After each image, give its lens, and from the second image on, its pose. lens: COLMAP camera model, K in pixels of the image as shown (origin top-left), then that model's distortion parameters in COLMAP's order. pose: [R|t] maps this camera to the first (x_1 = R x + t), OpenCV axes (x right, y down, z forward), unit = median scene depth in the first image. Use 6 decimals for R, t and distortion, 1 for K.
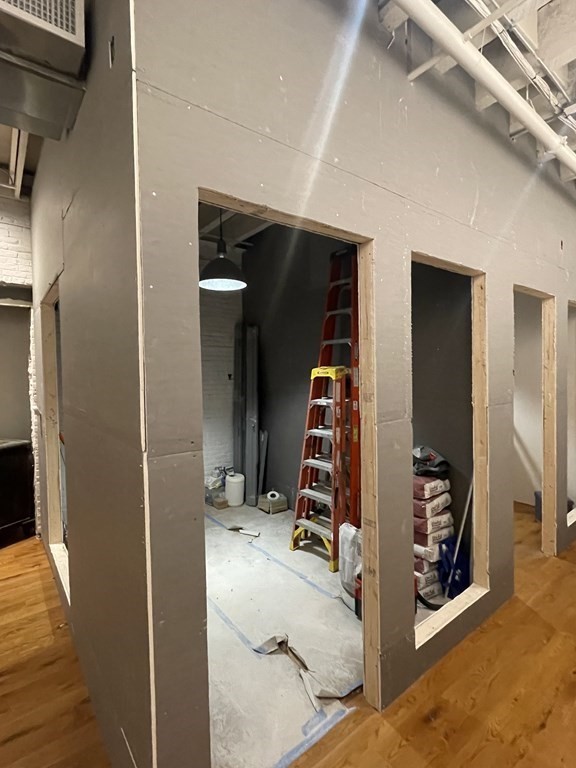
lens RADIAL K [[377.9, 0, 288.0], [0, 377.9, 384.0], [0, 0, 1]] dist [-0.000846, 0.000387]
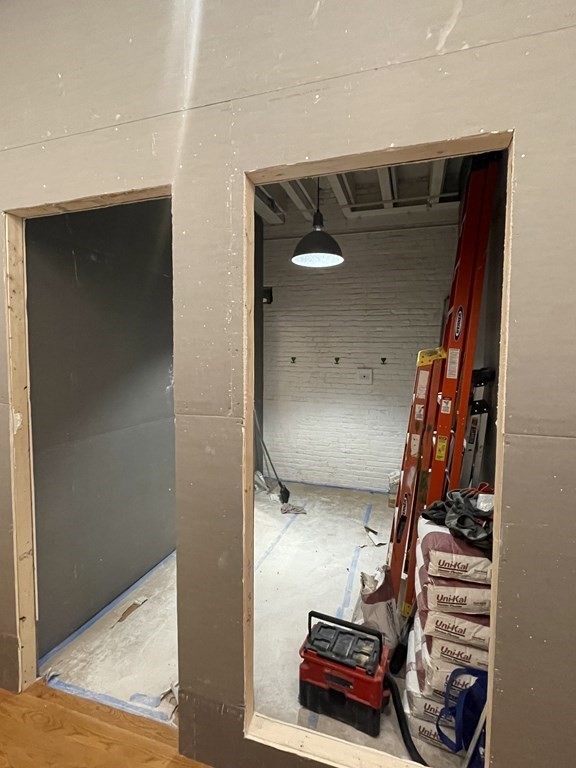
lens RADIAL K [[377.9, 0, 288.0], [0, 377.9, 384.0], [0, 0, 1]] dist [-0.000846, 0.000387]
pose [[0.567325, 0.076531, -0.819930, 0.822739], [-0.044123, 0.997067, 0.062535, -0.017204], [0.822311, 0.000700, 0.569038, 0.582797]]
